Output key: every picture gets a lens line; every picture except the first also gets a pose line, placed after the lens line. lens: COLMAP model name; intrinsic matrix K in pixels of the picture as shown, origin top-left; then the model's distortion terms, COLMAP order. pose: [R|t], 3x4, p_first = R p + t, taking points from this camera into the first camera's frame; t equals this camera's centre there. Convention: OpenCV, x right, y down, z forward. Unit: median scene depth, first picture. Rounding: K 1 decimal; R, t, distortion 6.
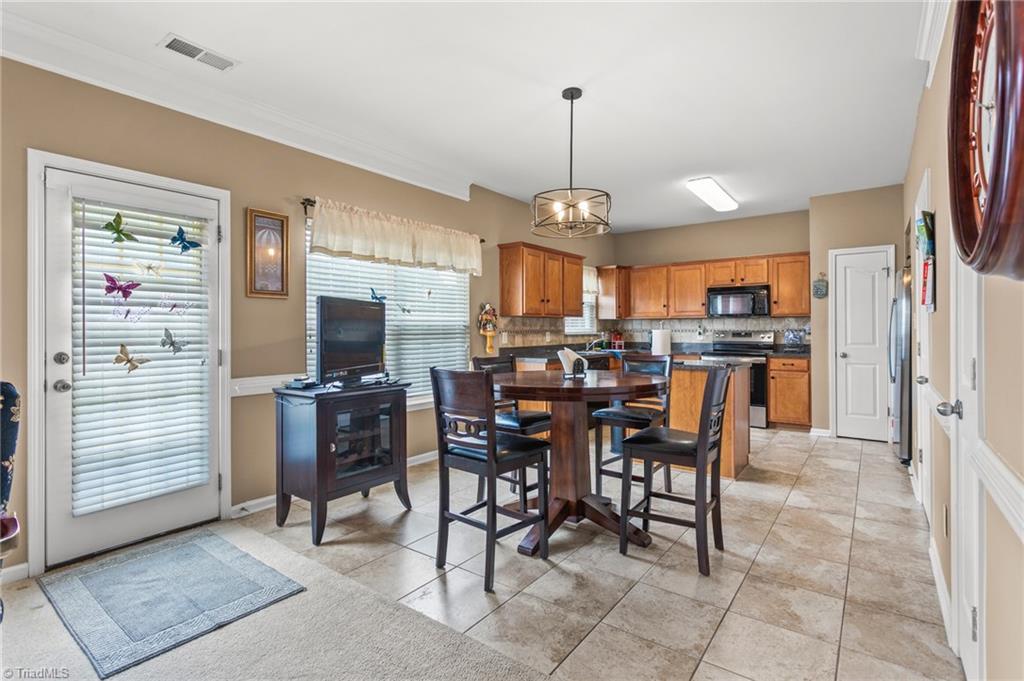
lens RADIAL K [[488.7, 0, 507.8], [0, 488.7, 324.0], [0, 0, 1]] dist [-0.000596, -0.000013]
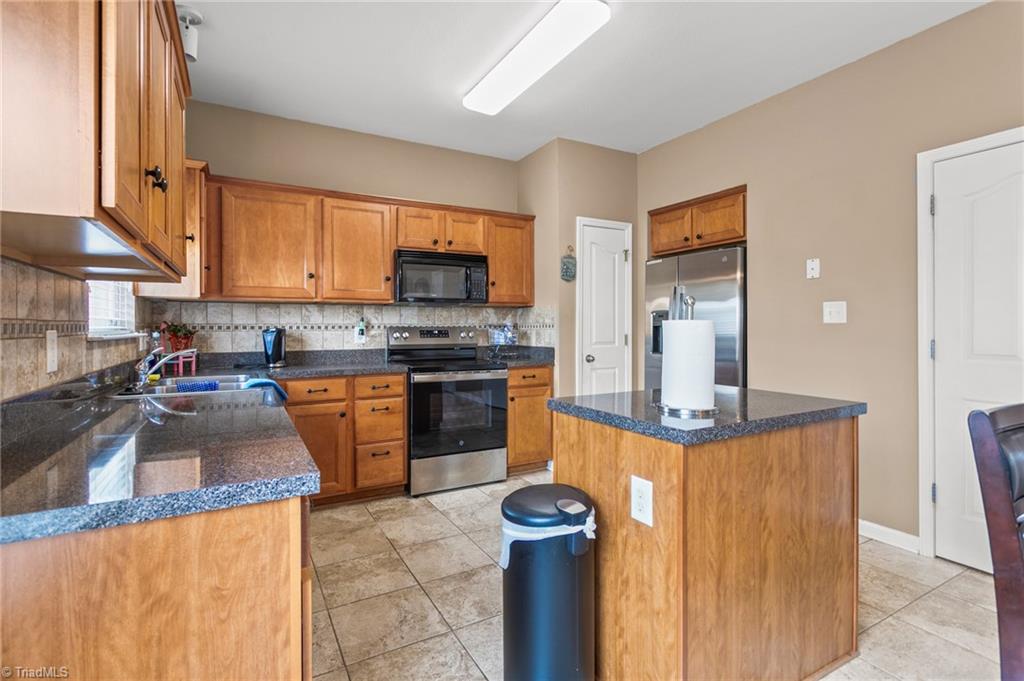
lens RADIAL K [[493.8, 0, 517.1], [0, 493.8, 320.1], [0, 0, 1]] dist [-0.000444, 0.000480]
pose [[0.397318, 0.014106, 0.917573, -0.051825], [-0.007658, 0.999898, -0.012055, 0.012731], [-0.917649, -0.002237, 0.397385, 0.694861]]
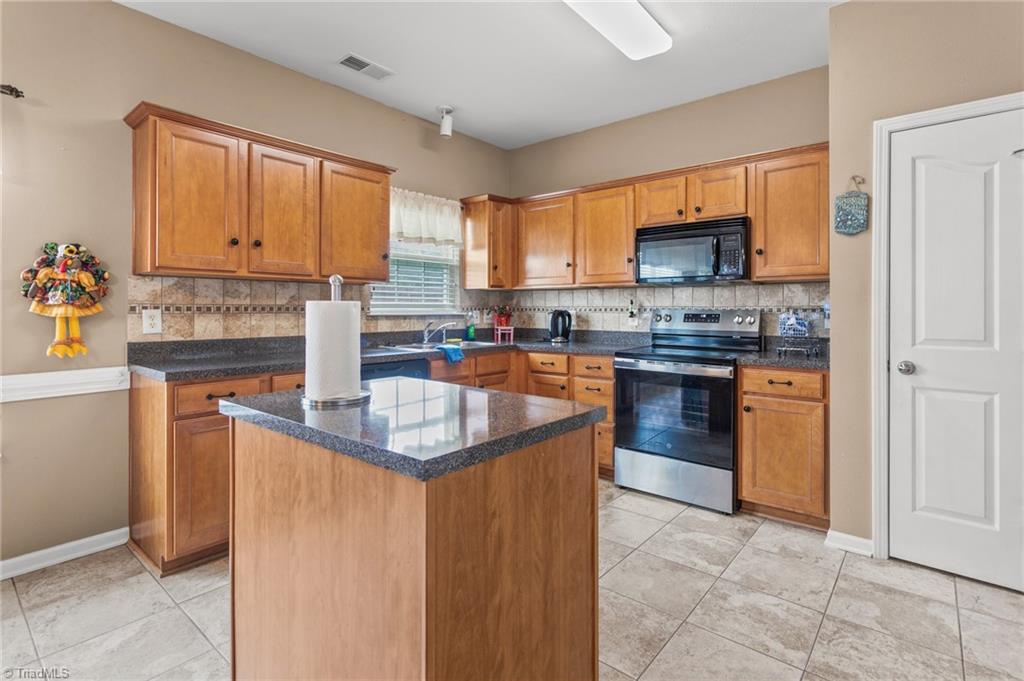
lens RADIAL K [[497.8, 0, 511.9], [0, 497.8, 306.8], [0, 0, 1]] dist [0.002899, 0.000877]
pose [[0.998565, 0.005197, -0.053298, 0.321733], [-0.004919, 0.999974, 0.005339, 0.009297], [0.053325, -0.005069, 0.998564, 0.480825]]
